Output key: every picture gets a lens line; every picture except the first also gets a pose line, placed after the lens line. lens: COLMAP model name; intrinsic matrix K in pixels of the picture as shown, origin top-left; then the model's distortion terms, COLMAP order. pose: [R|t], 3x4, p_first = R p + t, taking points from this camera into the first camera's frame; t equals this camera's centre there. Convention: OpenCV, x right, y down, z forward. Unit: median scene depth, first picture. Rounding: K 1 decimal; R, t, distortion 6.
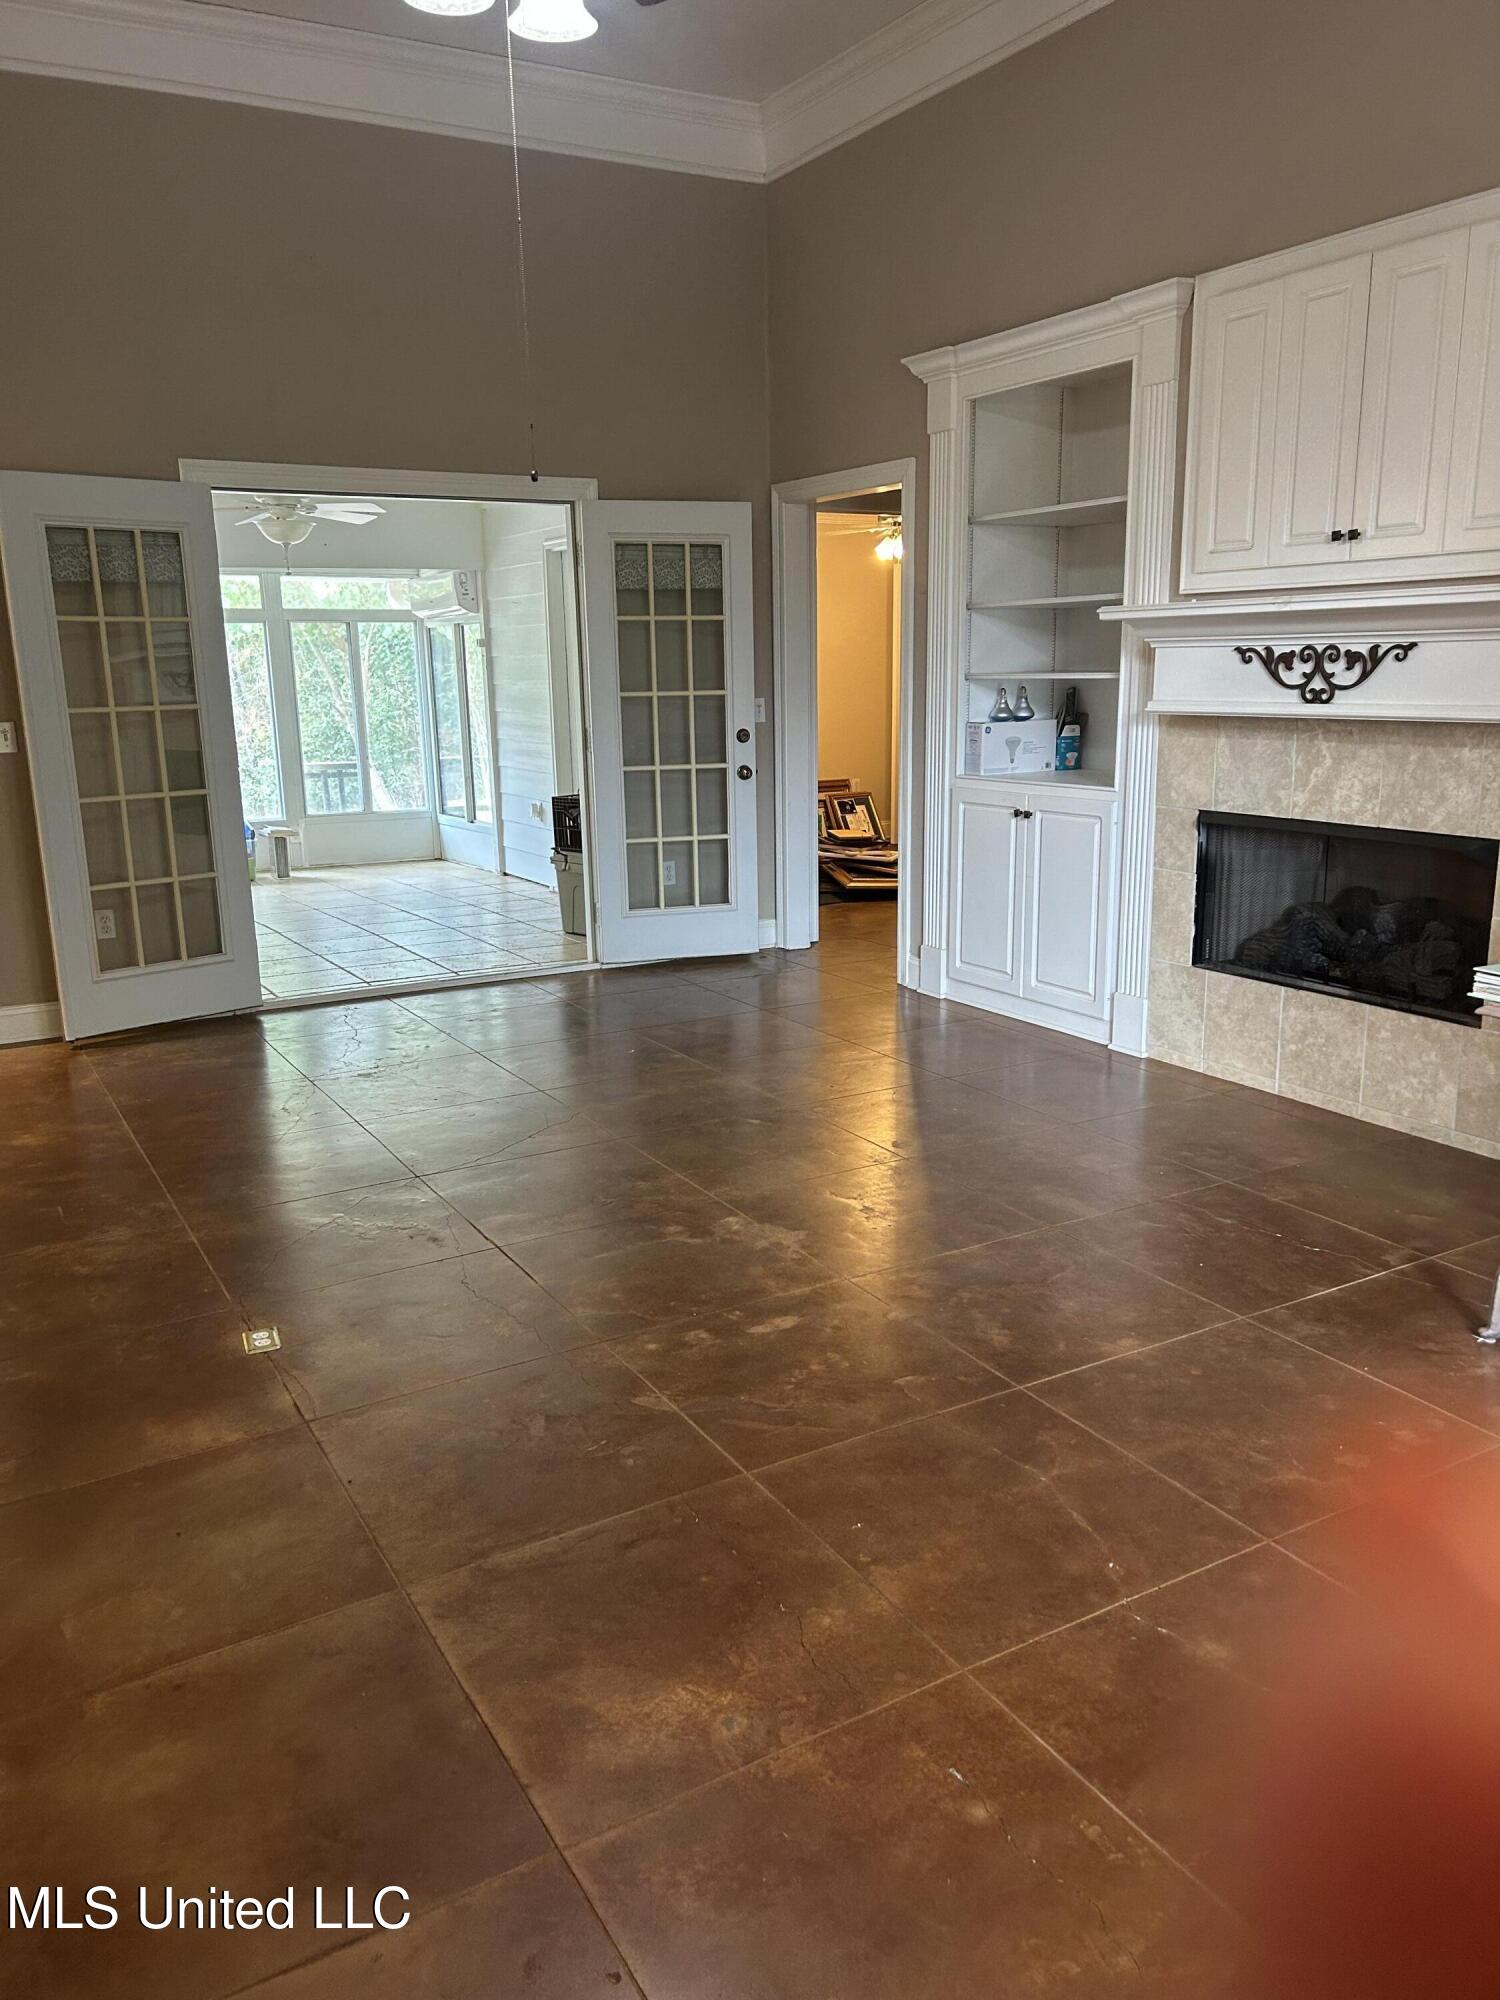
lens RADIAL K [[1513.3, 0, 749.8], [0, 1513.3, 1008.3], [0, 0, 1]] dist [0.040093, -0.044321]
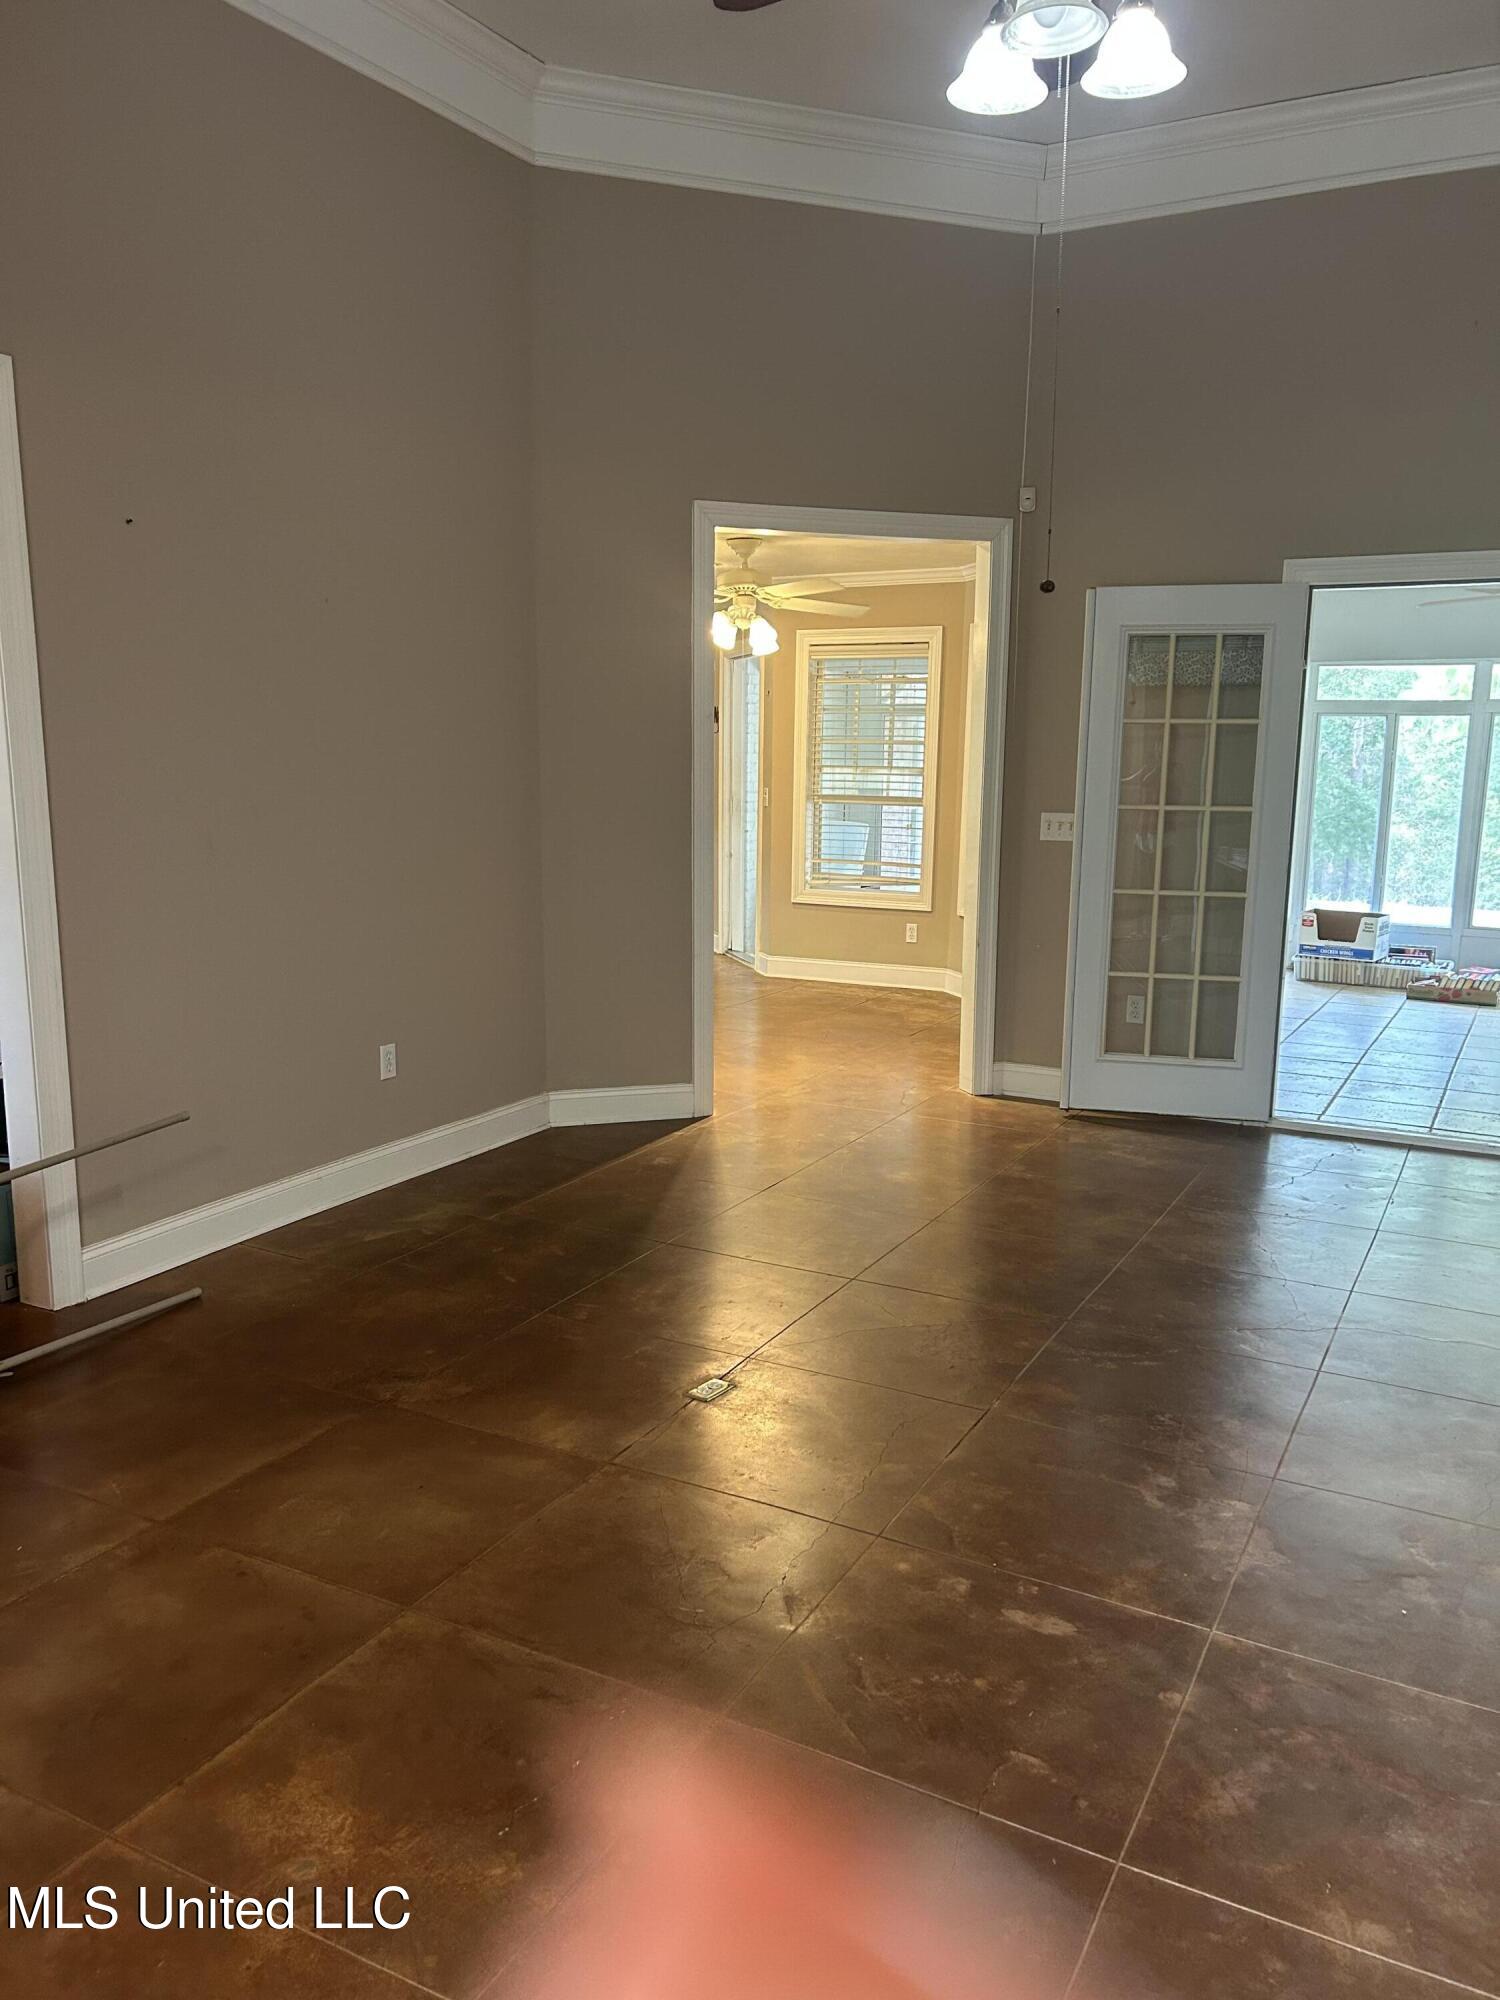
lens RADIAL K [[1513.3, 0, 748.9], [0, 1513.3, 999.9], [0, 0, 1]] dist [0.040093, -0.044321]
pose [[0.521887, 0.167879, -0.836332, 0.490978], [-0.213035, 0.975025, 0.062781, -0.113230], [0.825985, 0.145403, 0.544617, 0.349457]]
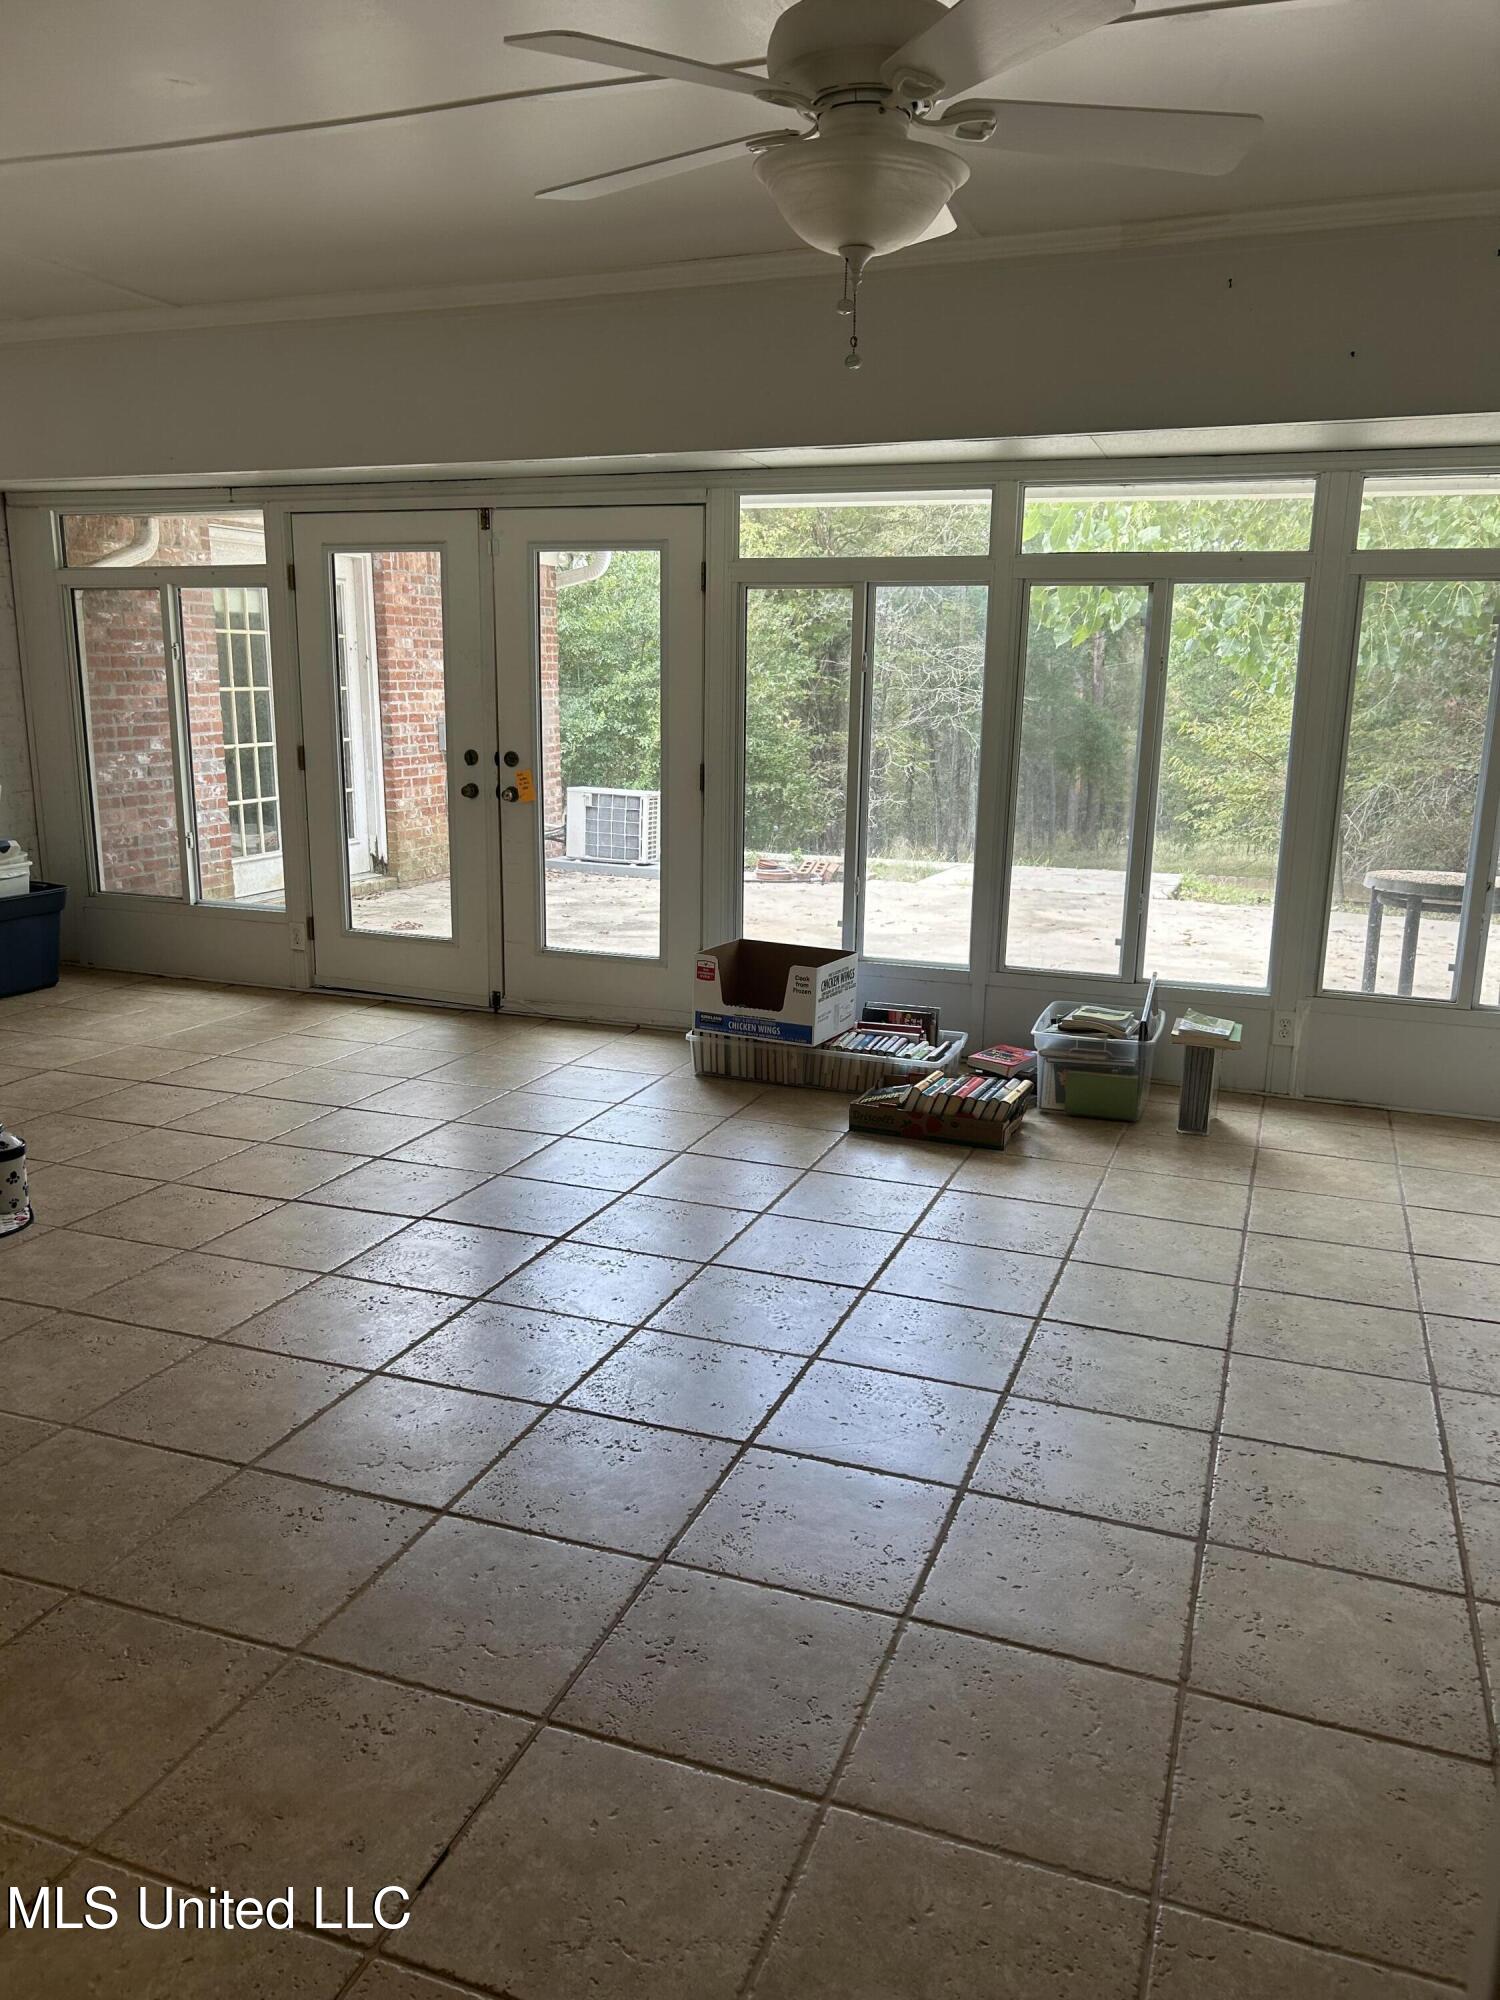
lens RADIAL K [[1513.3, 0, 744.2], [0, 1513.3, 993.1], [0, 0, 1]] dist [0.040093, -0.044321]
pose [[0.611322, 0.206084, -0.764078, -0.095661], [-0.191558, 0.975320, 0.109797, -0.420673], [0.767848, 0.079244, 0.635712, 1.648503]]
